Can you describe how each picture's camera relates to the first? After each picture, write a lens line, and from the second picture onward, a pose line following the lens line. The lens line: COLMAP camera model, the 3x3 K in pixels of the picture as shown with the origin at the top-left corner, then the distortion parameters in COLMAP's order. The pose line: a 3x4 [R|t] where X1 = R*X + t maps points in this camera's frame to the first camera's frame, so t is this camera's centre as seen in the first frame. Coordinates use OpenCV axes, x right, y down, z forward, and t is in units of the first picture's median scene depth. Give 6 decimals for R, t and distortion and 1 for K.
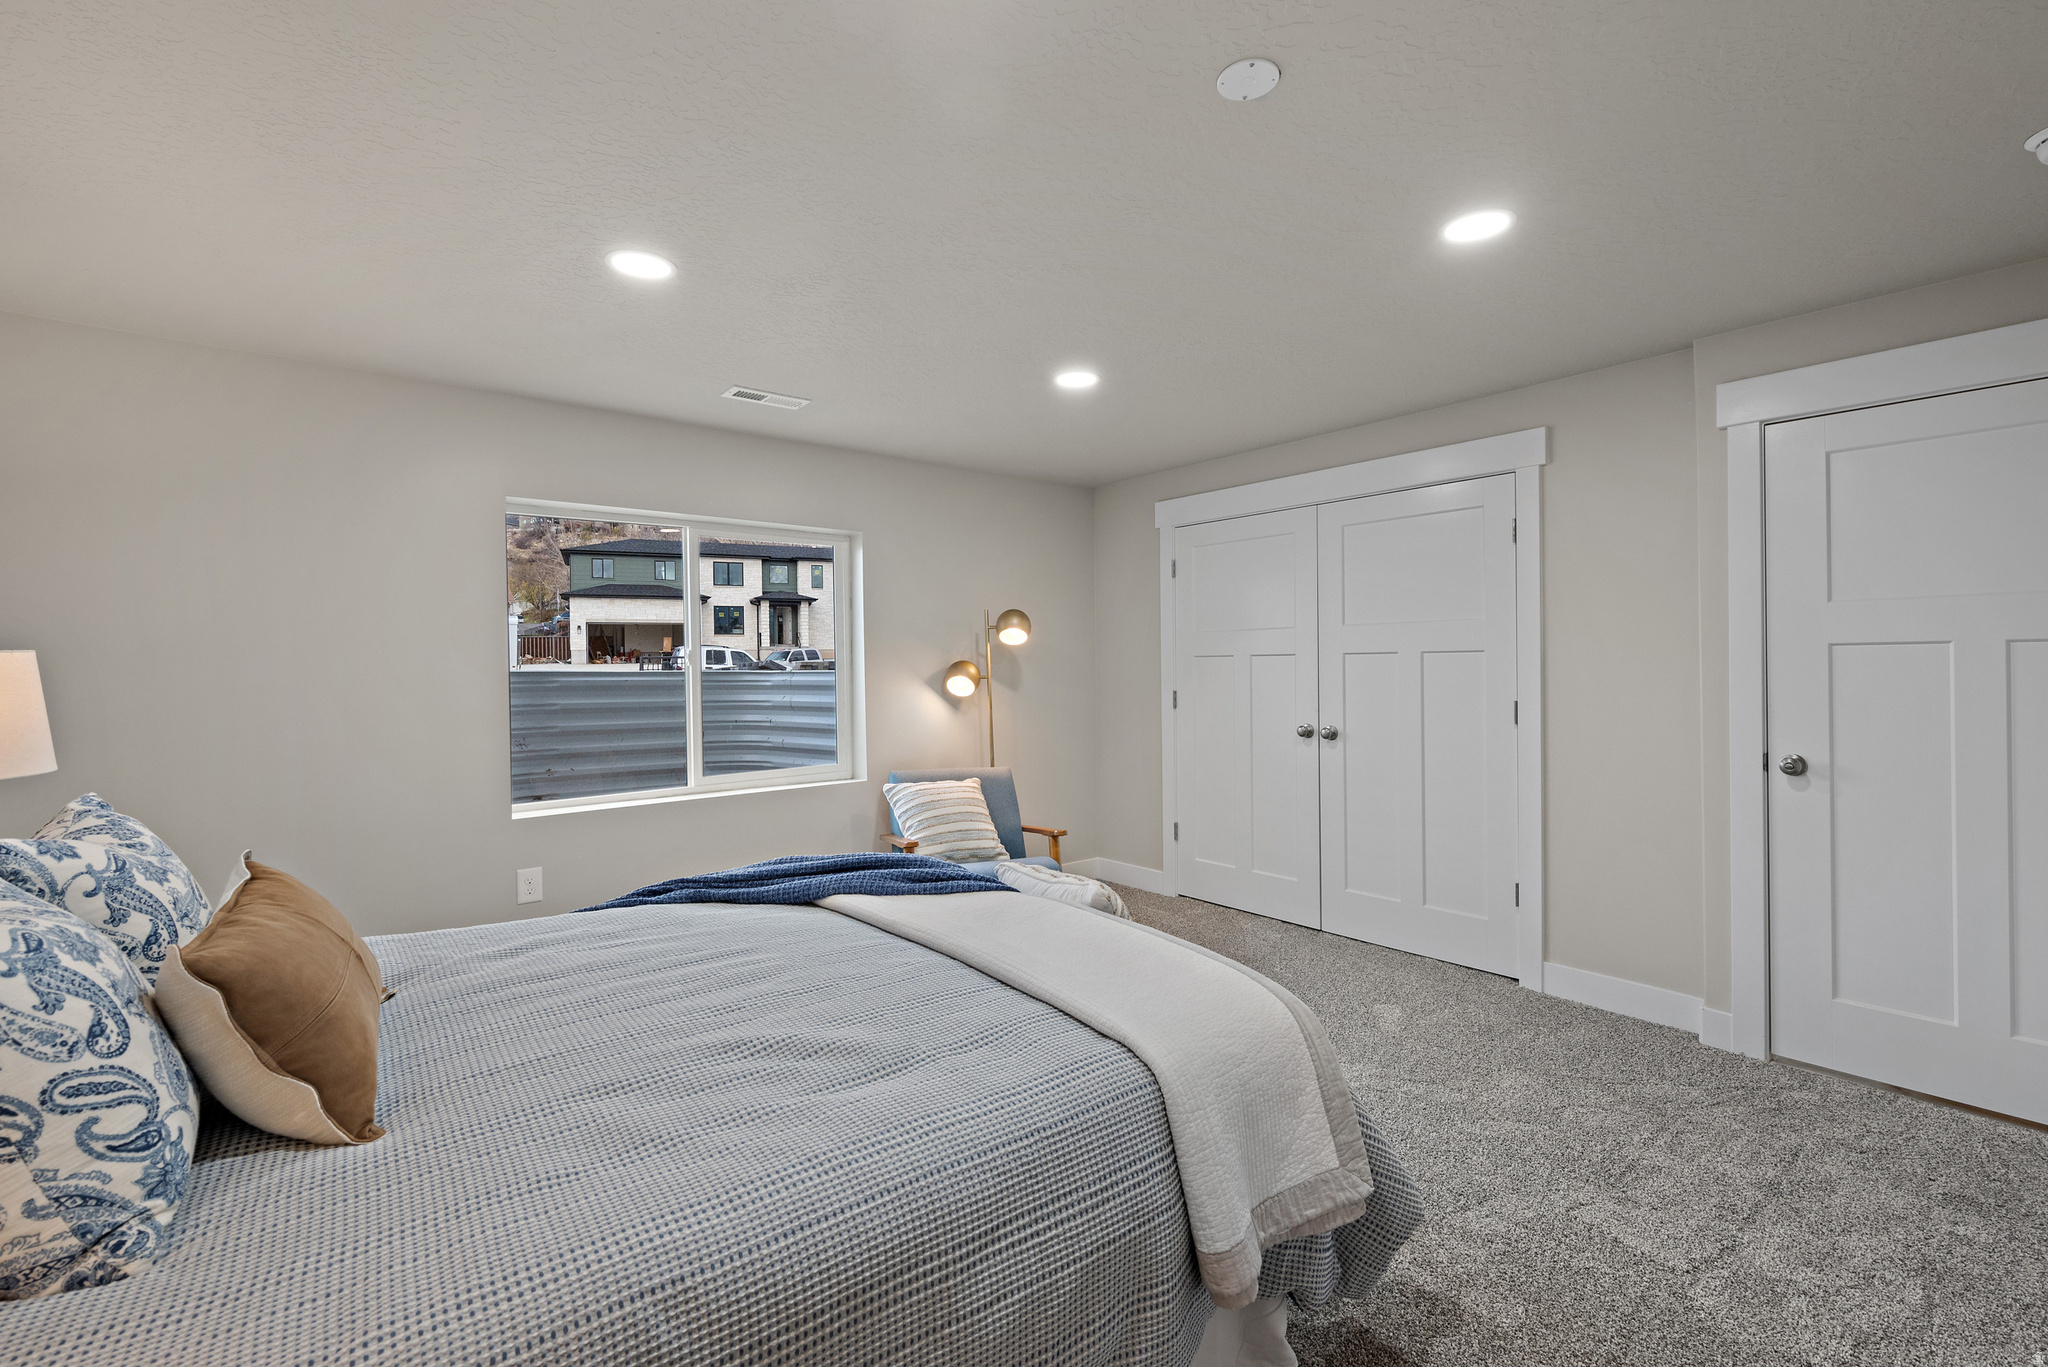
lens RADIAL K [[884.9, 0, 1011.9], [0, 884.9, 677.5], [0, 0, 1]] dist [0.001890, 0.000153]
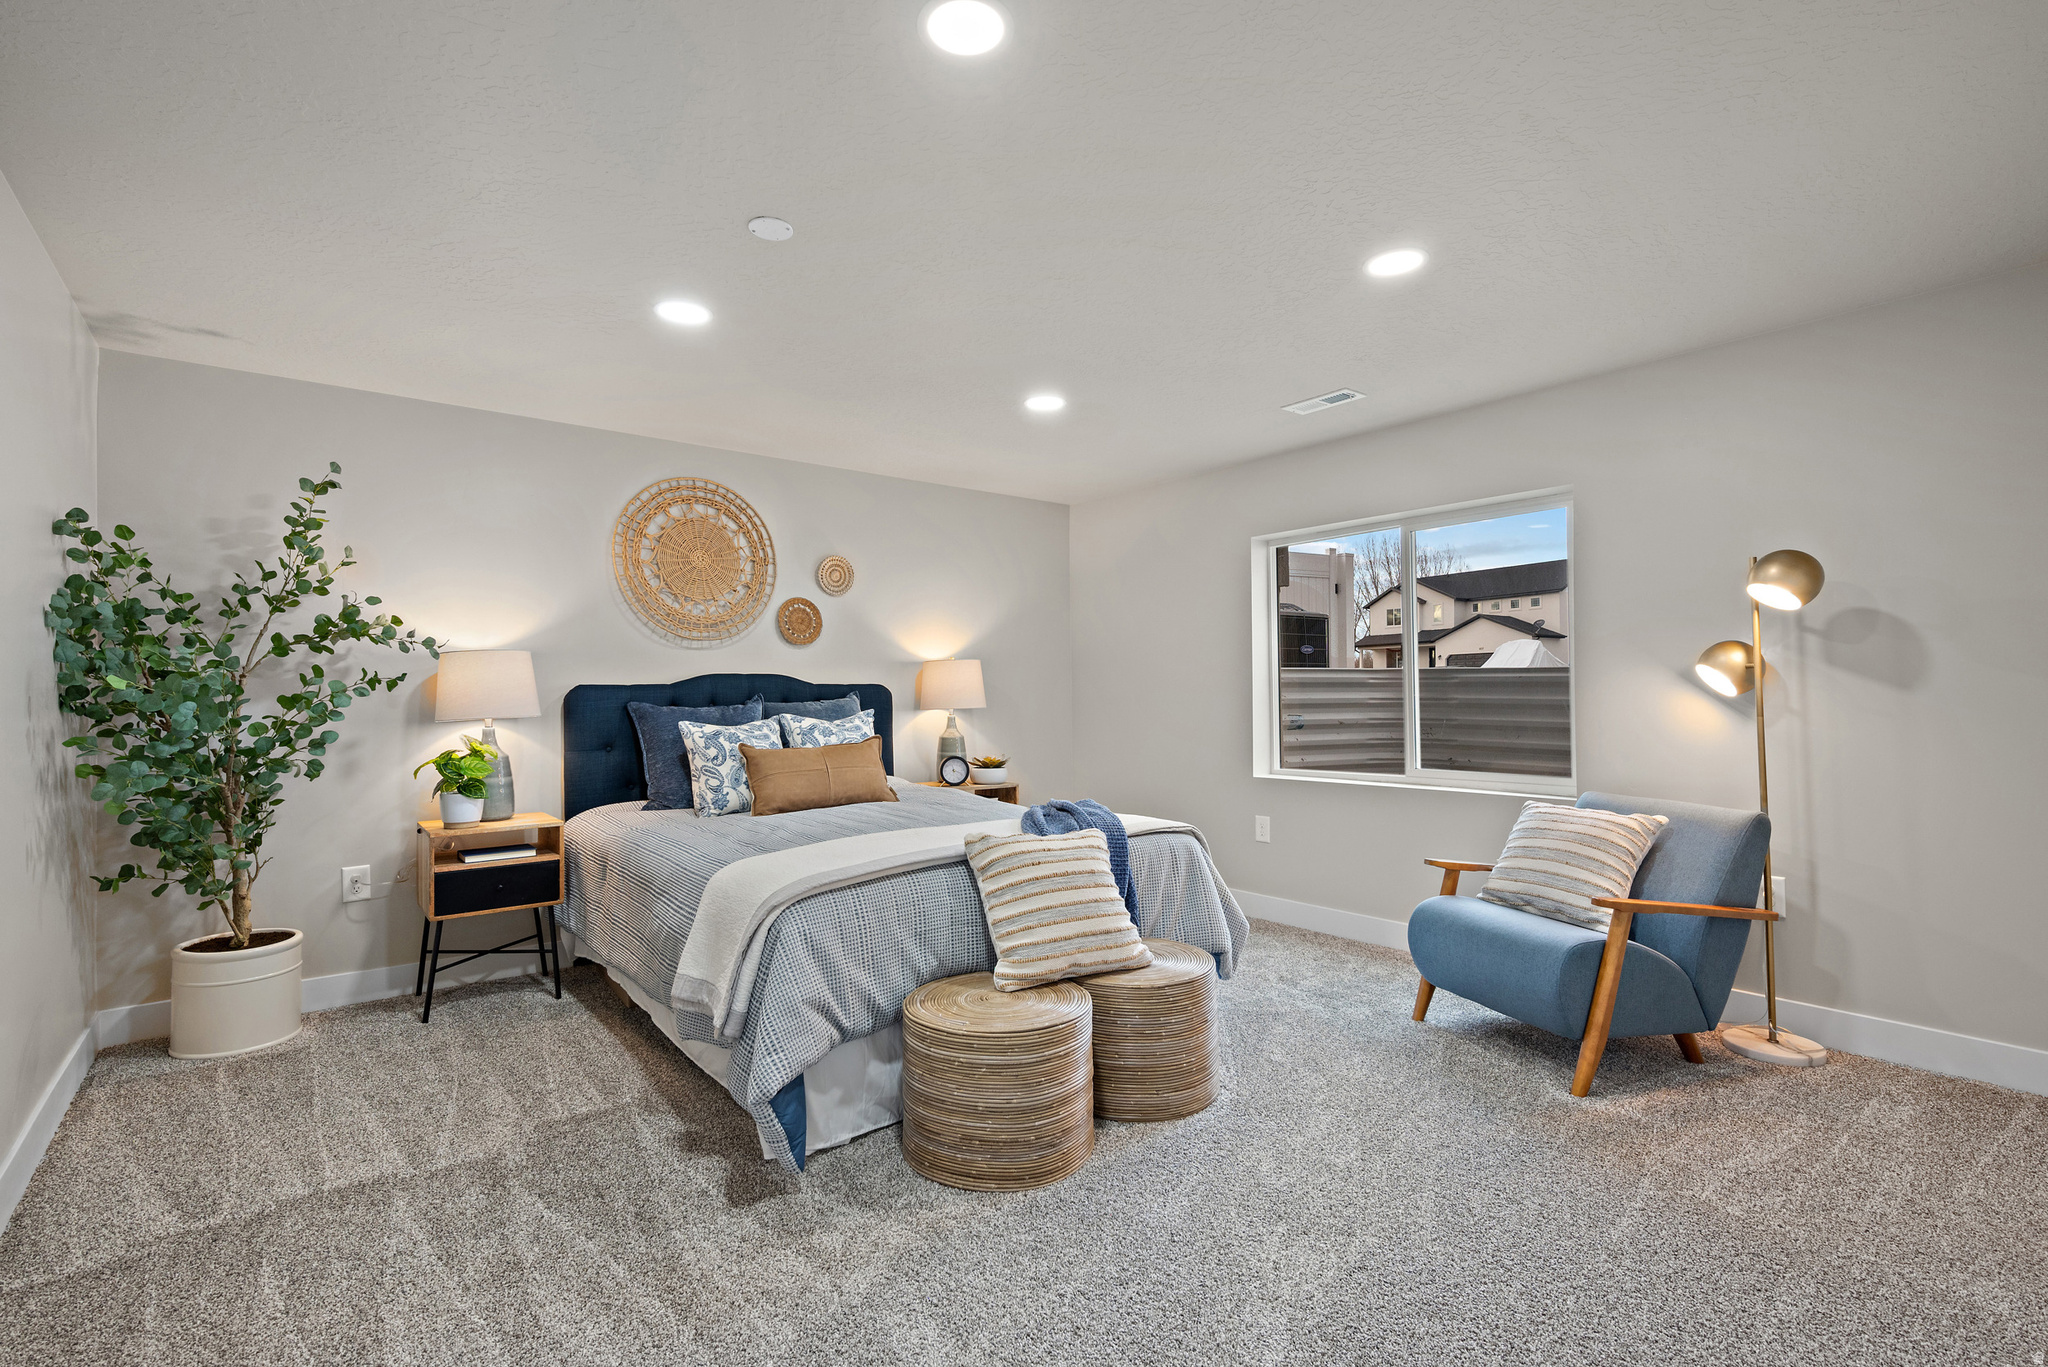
lens RADIAL K [[933.8, 0, 1027.4], [0, 933.8, 690.1], [0, 0, 1]] dist [0.001210, 0.000373]
pose [[-0.000527, 0.007177, -0.999974, 0.714500], [-0.005610, 0.999958, 0.007180, 0.016000], [0.999984, 0.005613, -0.000487, 0.557717]]
